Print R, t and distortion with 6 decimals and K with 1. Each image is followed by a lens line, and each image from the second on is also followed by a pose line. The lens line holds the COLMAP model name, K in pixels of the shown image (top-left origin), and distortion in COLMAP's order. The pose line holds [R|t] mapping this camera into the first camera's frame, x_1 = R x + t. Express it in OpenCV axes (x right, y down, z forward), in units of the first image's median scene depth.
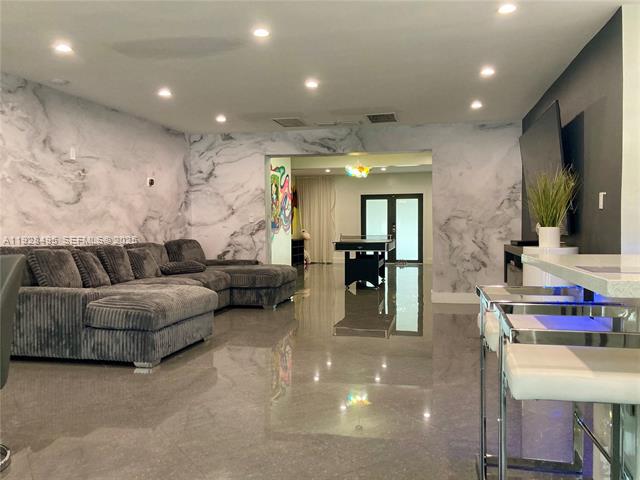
lens RADIAL K [[528.2, 0, 322.0], [0, 528.2, 237.4], [0, 0, 1]] dist [0.024028, -0.034173]
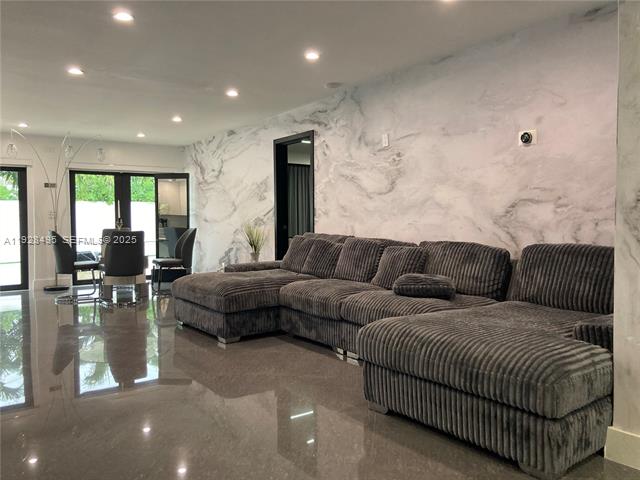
lens RADIAL K [[528.2, 0, 325.4], [0, 528.2, 238.6], [0, 0, 1]] dist [0.024028, -0.034173]
pose [[-0.655719, 0.049359, -0.753390, 0.264499], [0.004367, 0.998092, 0.061591, -0.034674], [0.754992, 0.037096, -0.654684, 1.285432]]
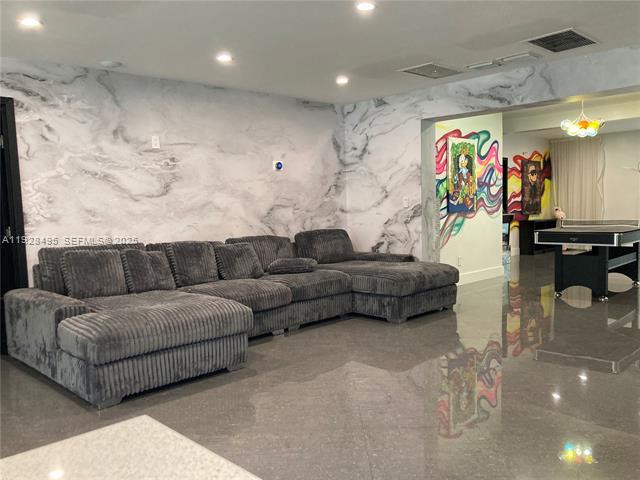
lens RADIAL K [[528.2, 0, 317.6], [0, 528.2, 243.7], [0, 0, 1]] dist [0.024028, -0.034173]
pose [[0.839253, 0.019485, -0.543391, 0.224678], [0.013690, 0.998284, 0.056941, -0.025165], [0.543568, -0.055226, 0.837546, 0.309574]]
